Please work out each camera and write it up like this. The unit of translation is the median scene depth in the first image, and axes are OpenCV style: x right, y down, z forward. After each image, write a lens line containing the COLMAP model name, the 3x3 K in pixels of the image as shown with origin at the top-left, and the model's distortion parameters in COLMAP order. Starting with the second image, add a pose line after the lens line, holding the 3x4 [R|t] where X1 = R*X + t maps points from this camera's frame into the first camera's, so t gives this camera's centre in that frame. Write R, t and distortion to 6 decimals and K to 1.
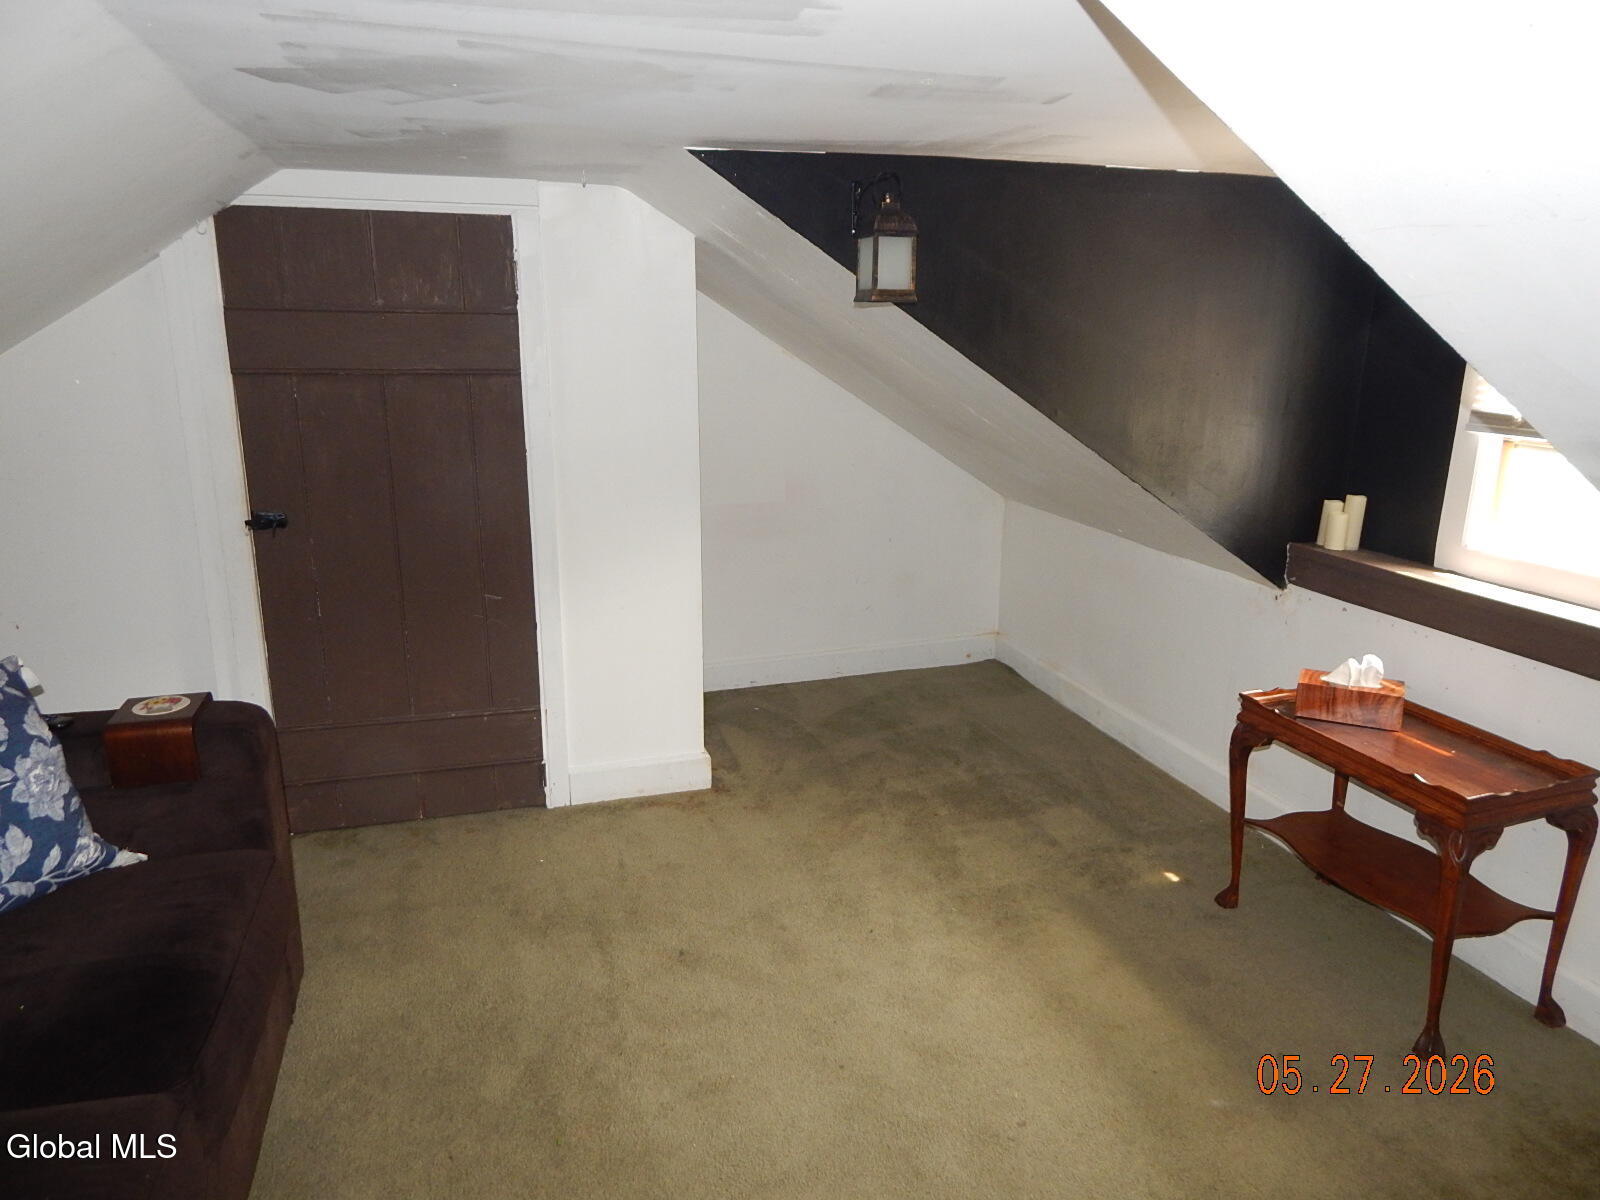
lens RADIAL K [[1047.1, 0, 798.9], [0, 1047.1, 602.0], [0, 0, 1]] dist [0.002910, -0.007484]
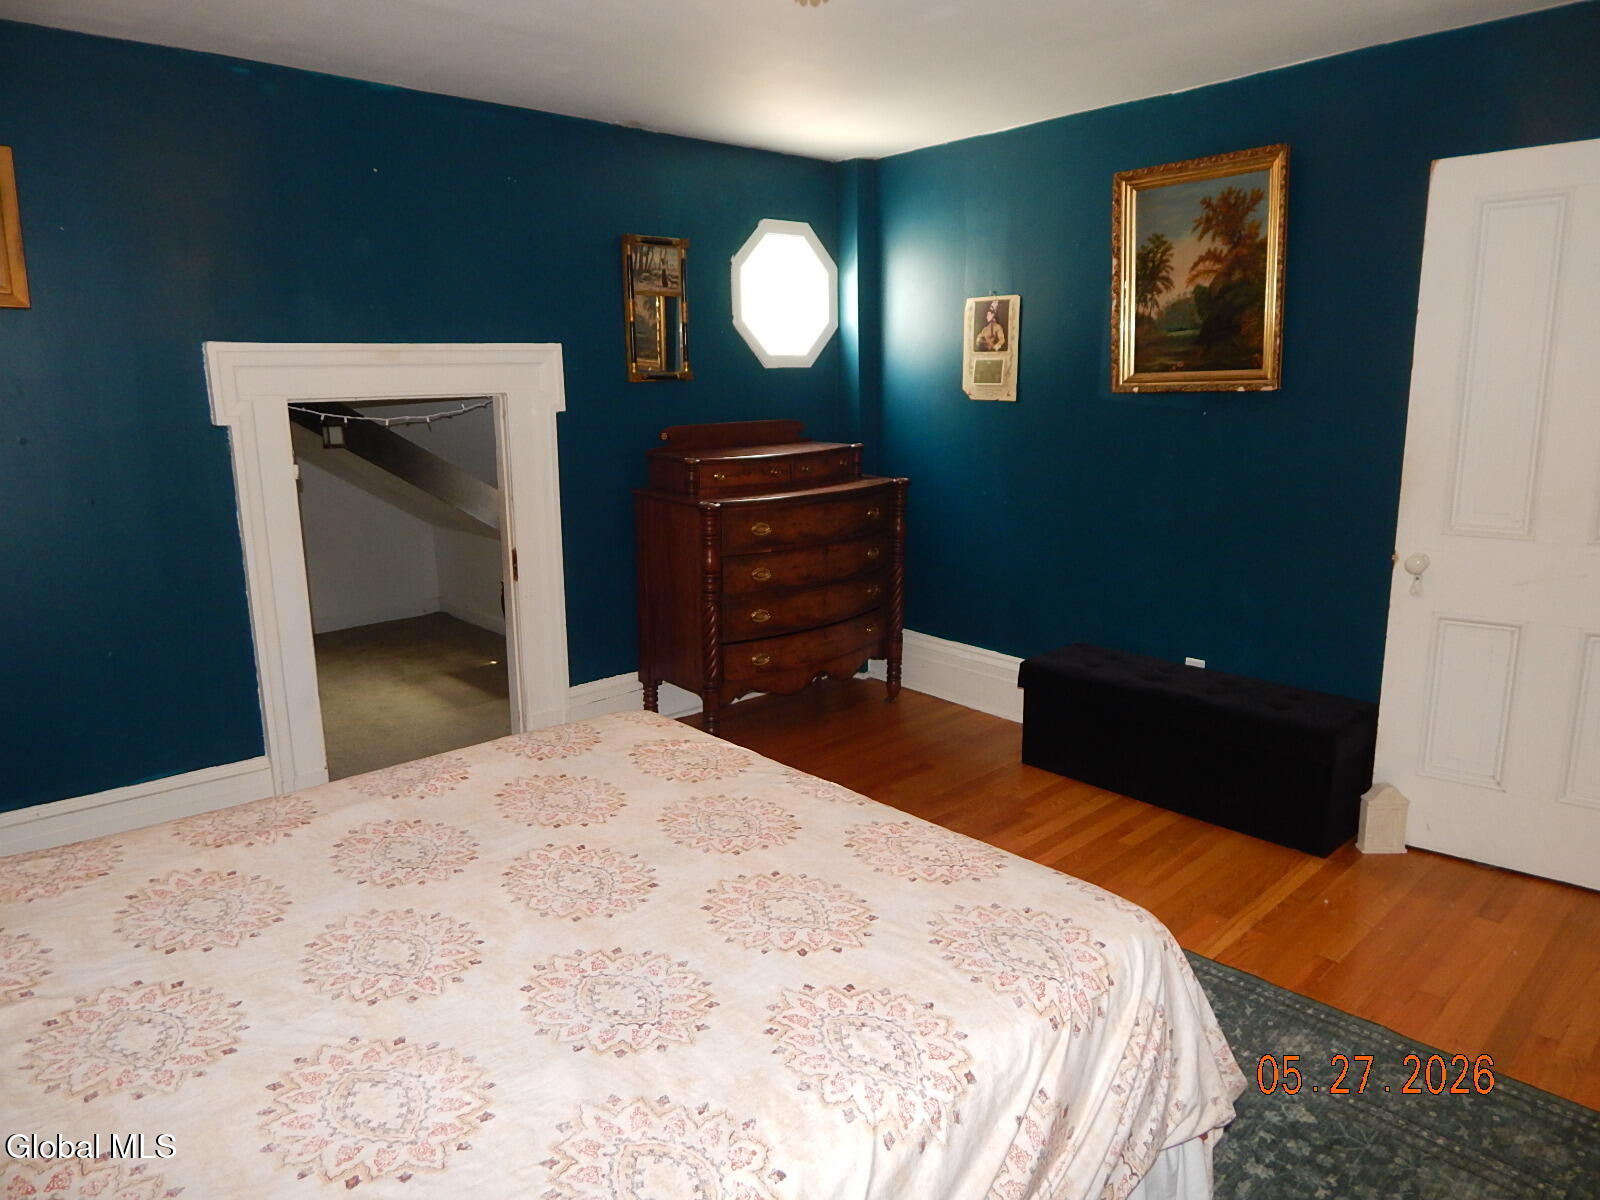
lens RADIAL K [[1047.1, 0, 797.5], [0, 1047.1, 591.5], [0, 0, 1]] dist [0.002910, -0.007484]
pose [[0.908657, -0.111211, 0.402461, 0.031997], [0.137915, 0.989719, -0.037891, 0.320568], [-0.394109, 0.089935, 0.914653, -1.740926]]
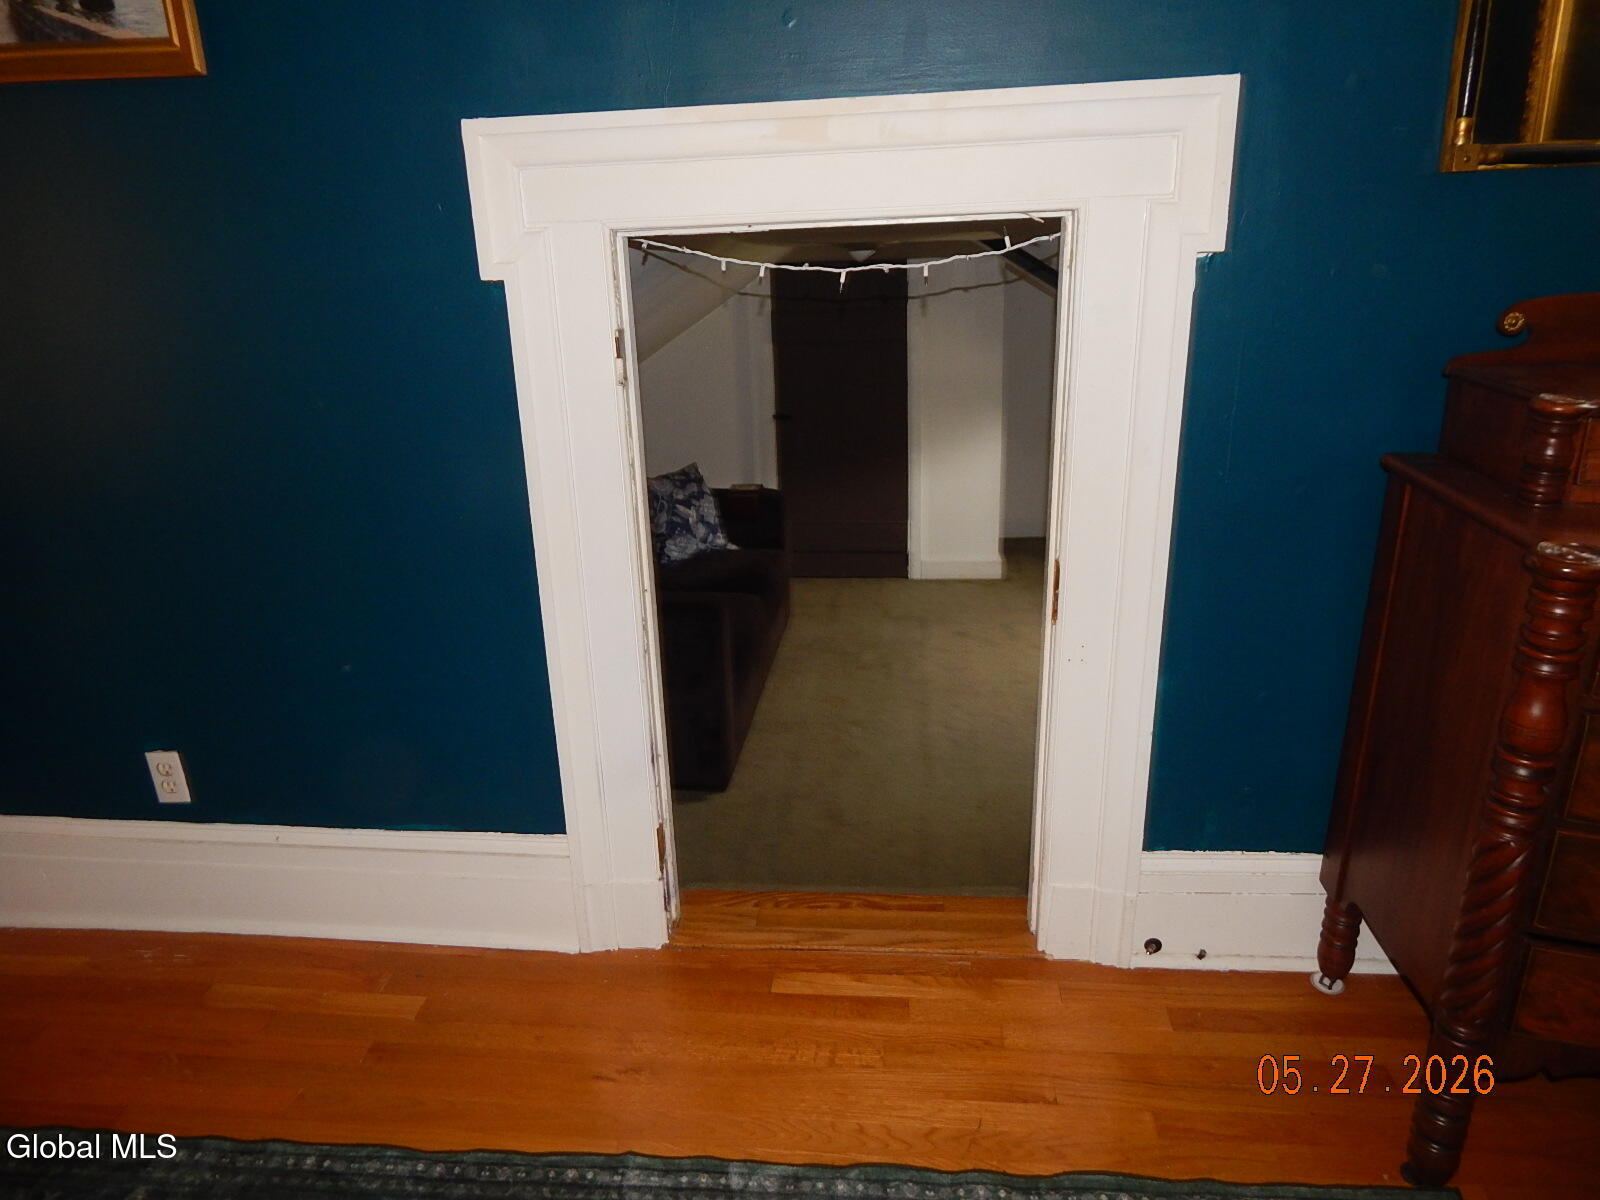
lens RADIAL K [[1047.1, 0, 804.8], [0, 1047.1, 595.9], [0, 0, 1]] dist [0.002910, -0.007484]
pose [[0.918008, 0.080384, -0.388329, 0.382262], [-0.058084, 0.995935, 0.068848, 0.138616], [0.392284, -0.040647, 0.918945, -0.946655]]
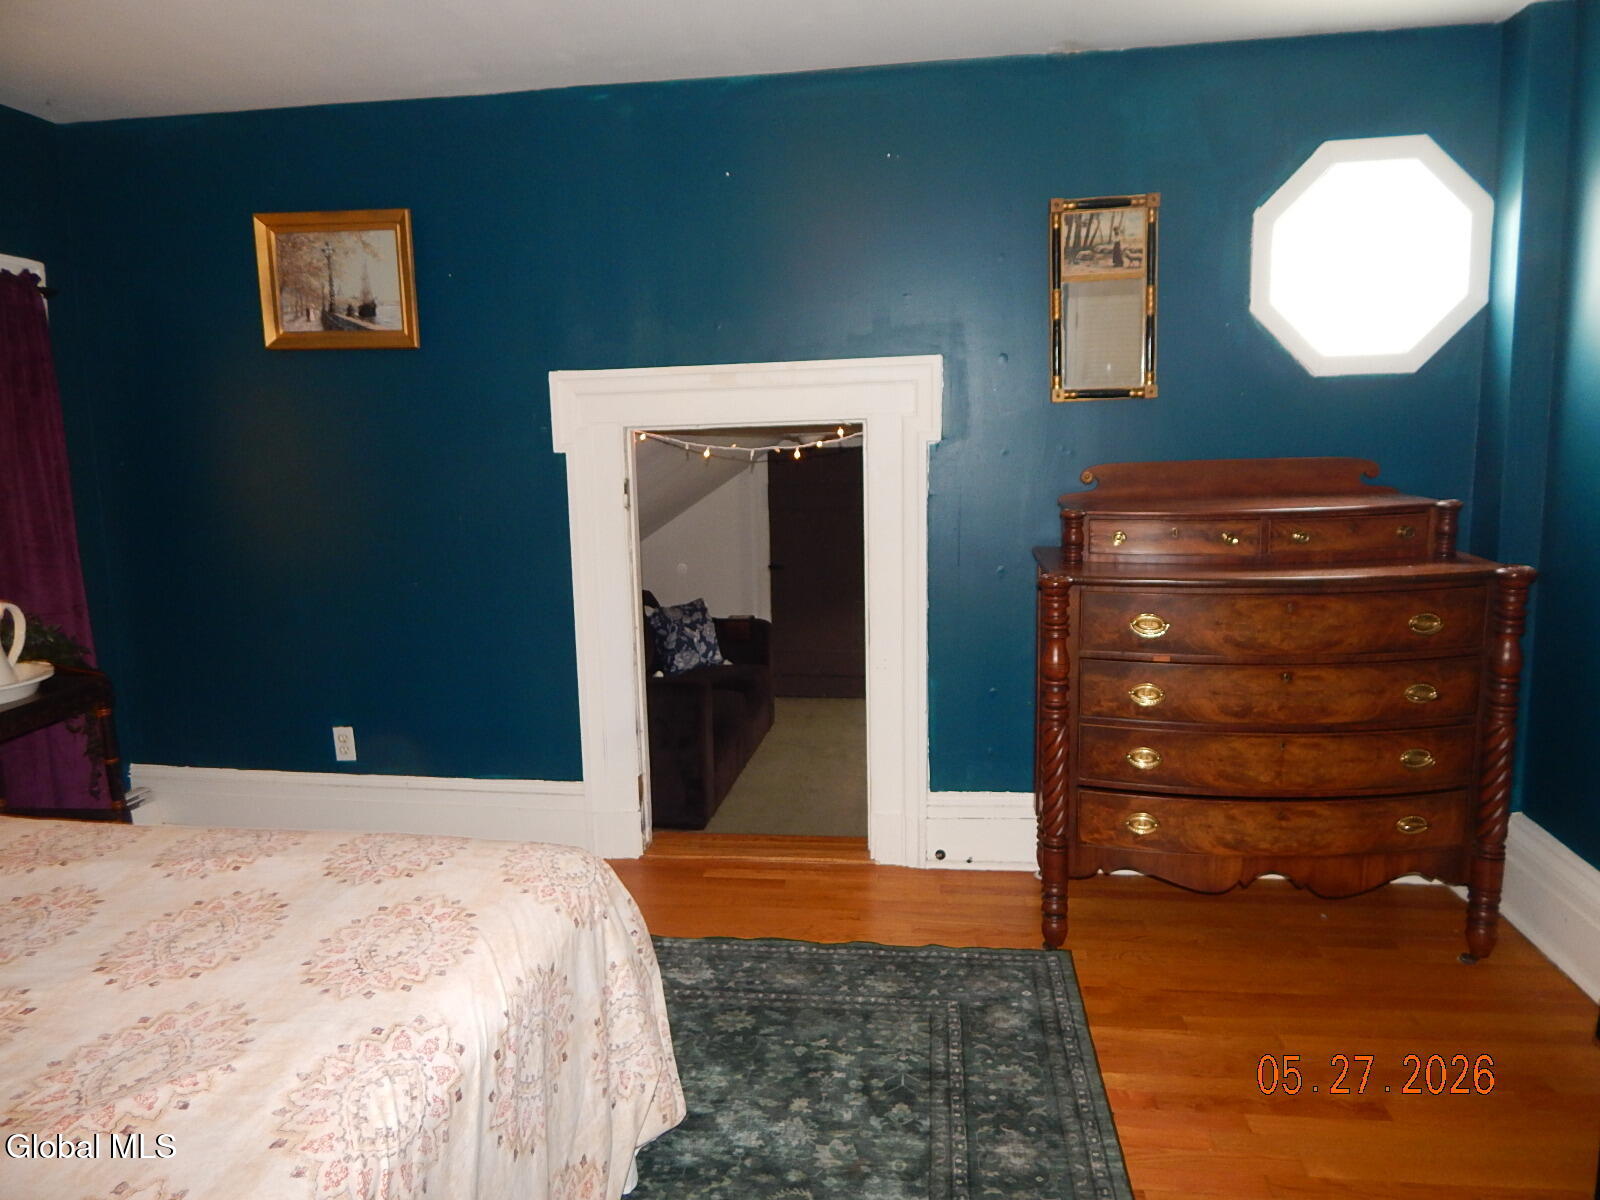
lens RADIAL K [[1047.1, 0, 804.9], [0, 1047.1, 600.1], [0, 0, 1]] dist [0.002910, -0.007484]
pose [[0.902064, 0.028049, -0.430691, 0.716575], [-0.076344, 0.992521, -0.095261, 0.262207], [0.424798, 0.118812, 0.897458, -1.362005]]
